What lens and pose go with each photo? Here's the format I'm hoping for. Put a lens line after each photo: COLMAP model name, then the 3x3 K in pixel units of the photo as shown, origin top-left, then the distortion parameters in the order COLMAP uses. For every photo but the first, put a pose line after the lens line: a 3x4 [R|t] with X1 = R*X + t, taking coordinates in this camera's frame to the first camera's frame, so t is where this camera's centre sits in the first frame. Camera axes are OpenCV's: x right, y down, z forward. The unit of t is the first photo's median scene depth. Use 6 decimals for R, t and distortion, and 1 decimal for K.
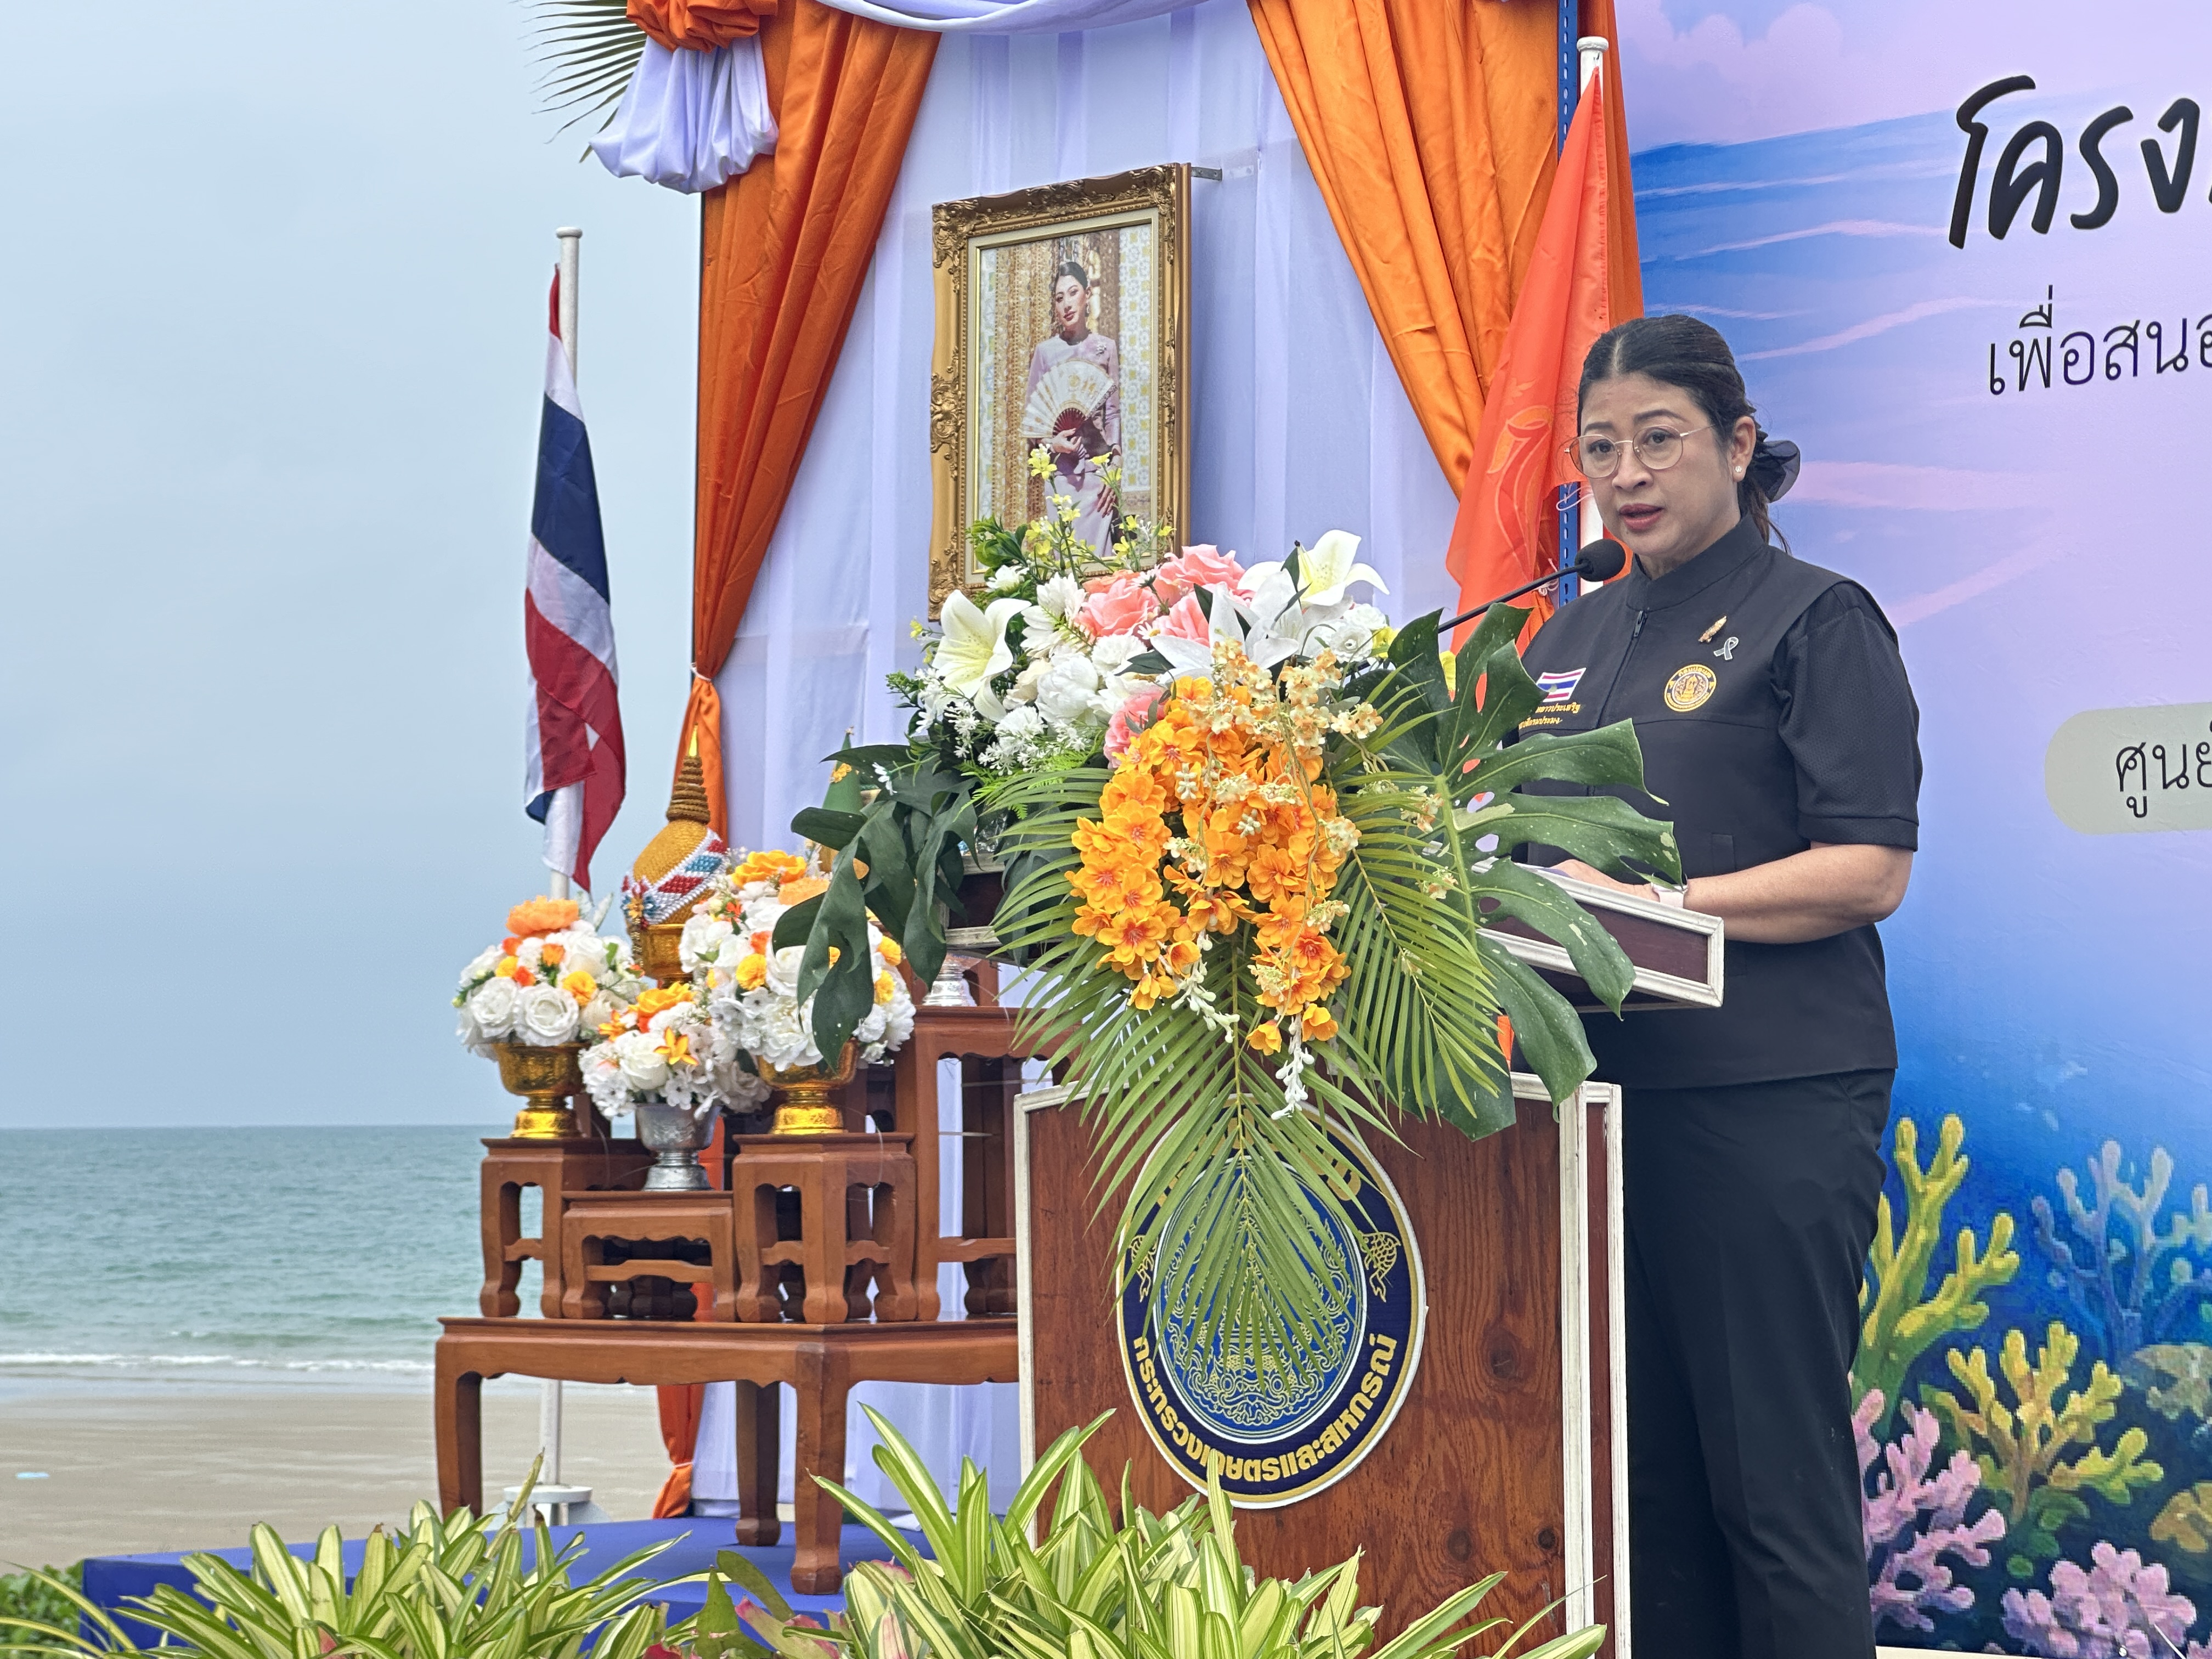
lens RADIAL K [[5234.2, 0, 1106.2], [0, 5234.2, 826.8], [0, 0, 1]] dist [0.150679, 0.000000]
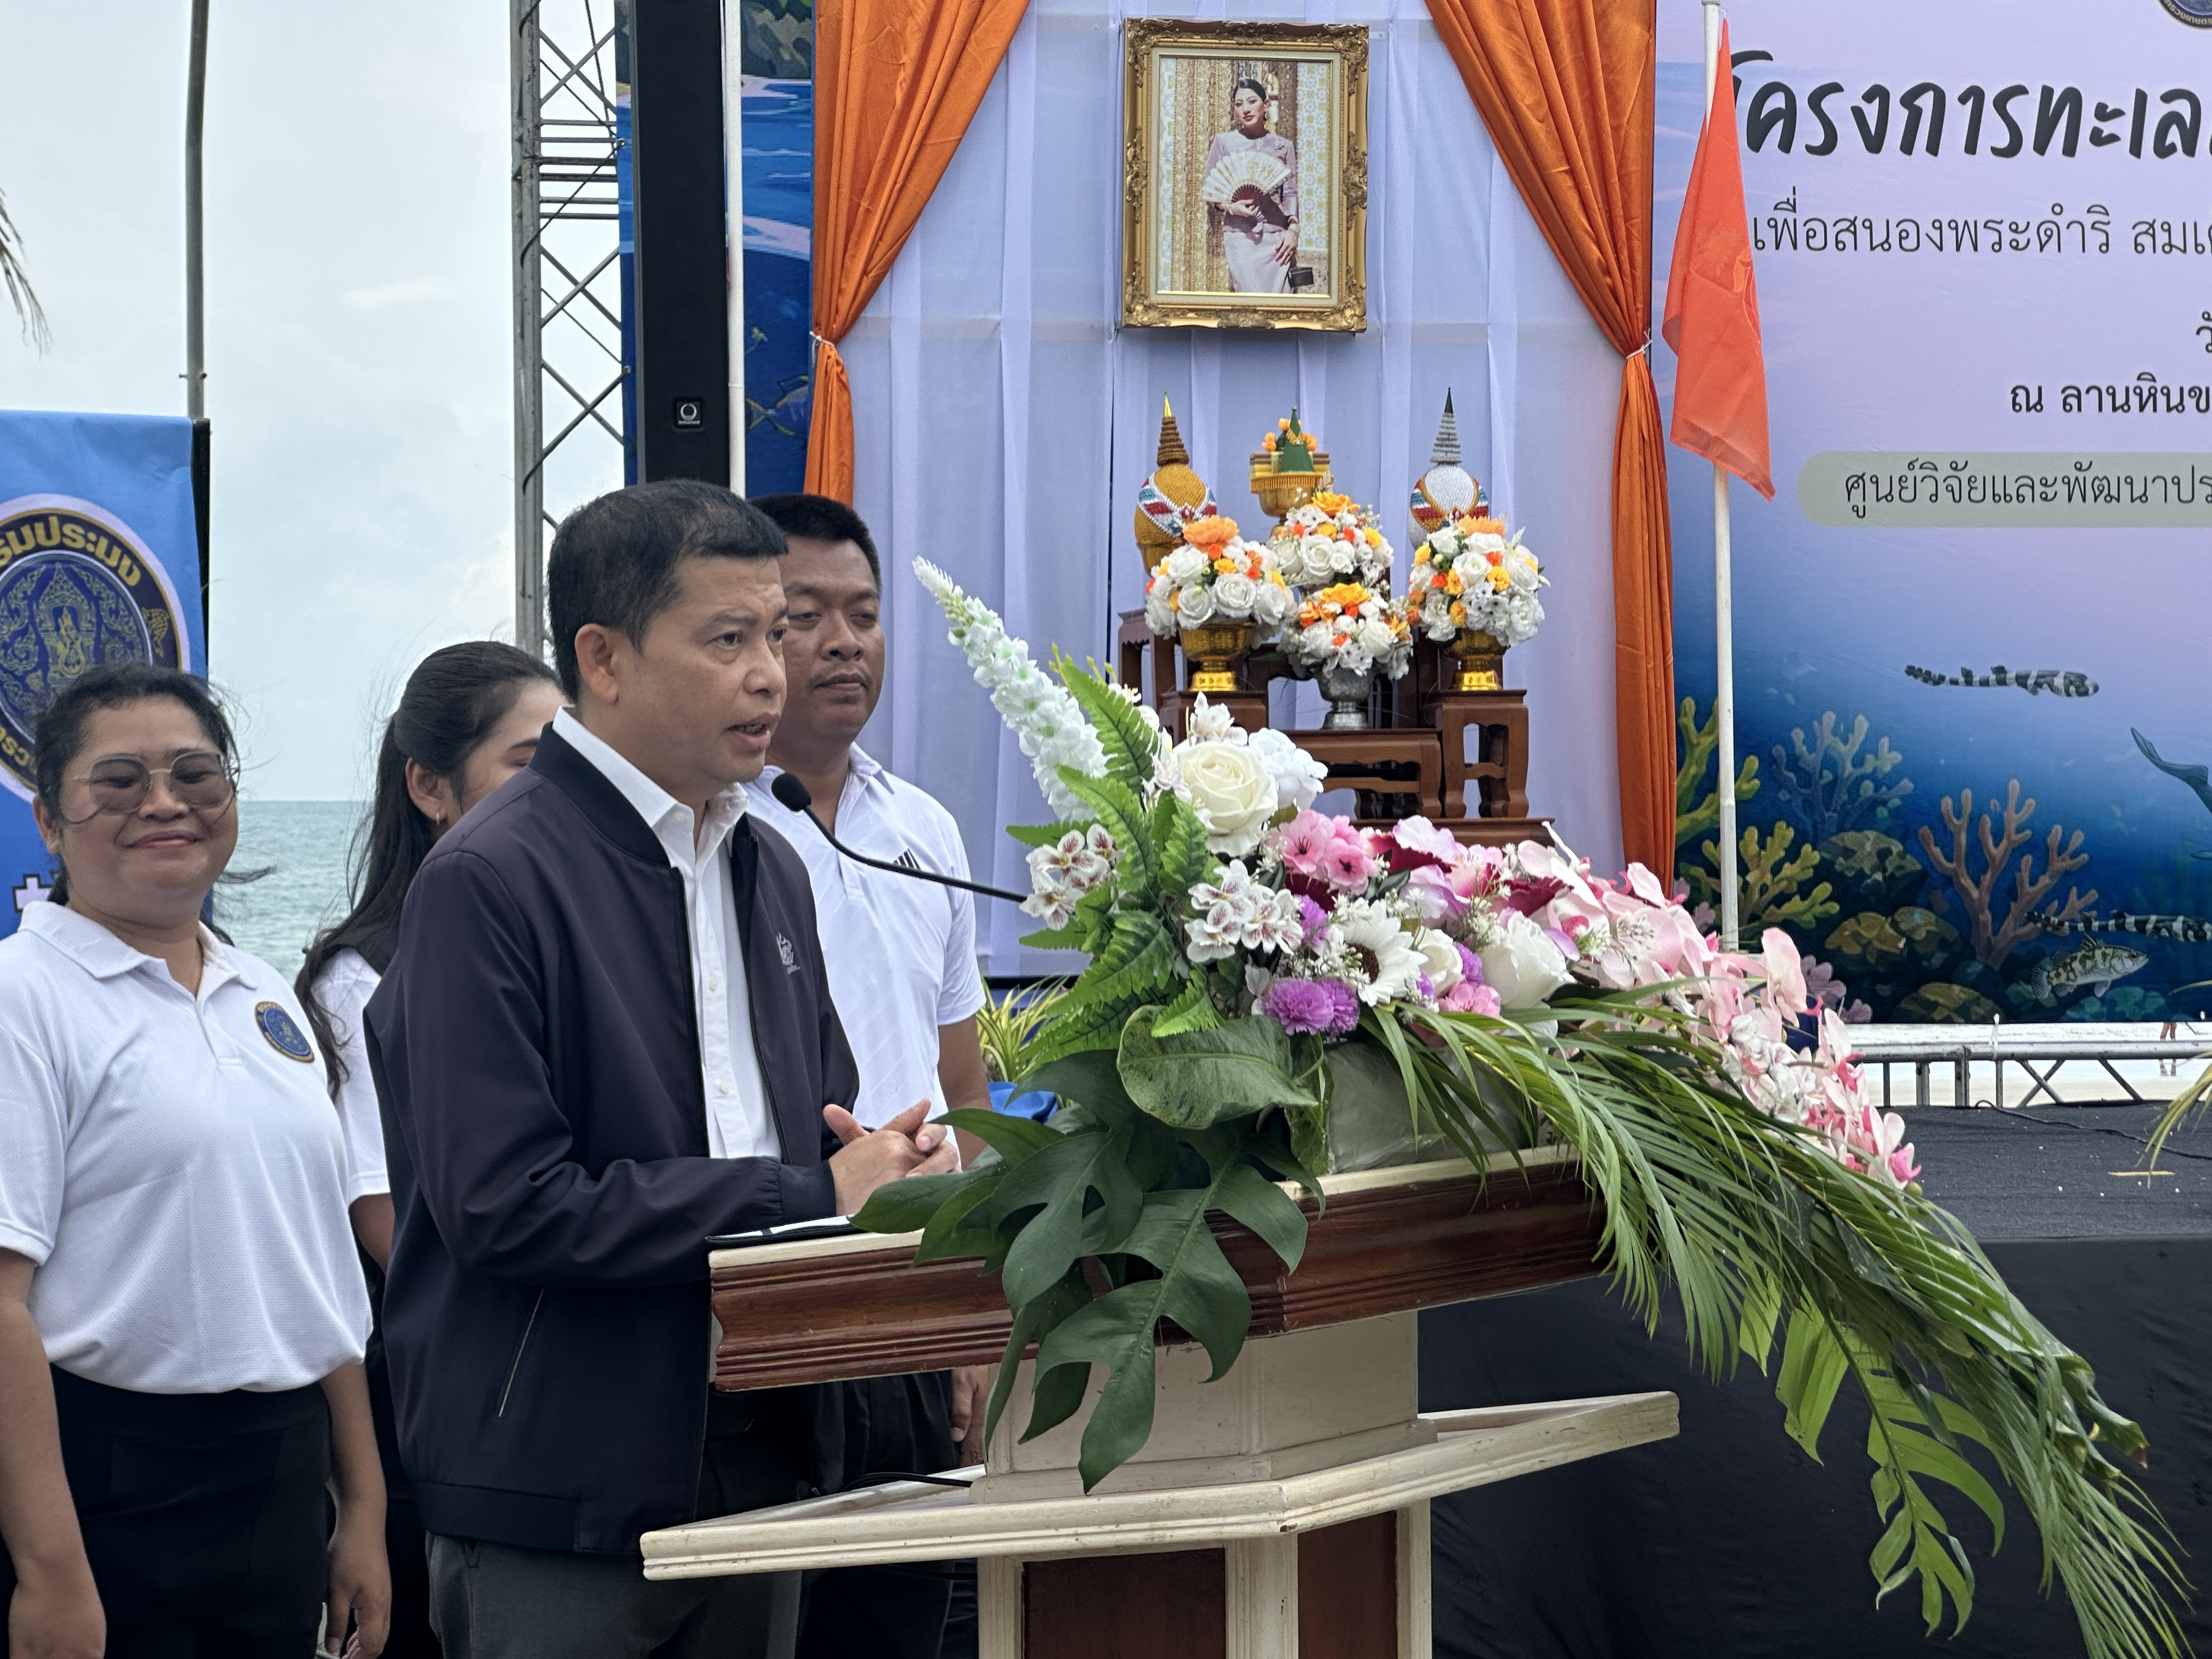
lens RADIAL K [[5295.9, 0, 1107.3], [0, 5295.9, 833.0], [0, 0, 1]] dist [0.296295, 0.000000]
pose [[0.553667, -0.000434, 0.832738, -1.326113], [-0.046716, 0.998409, 0.031581, 0.055054], [-0.831427, -0.056388, 0.552766, 0.253629]]
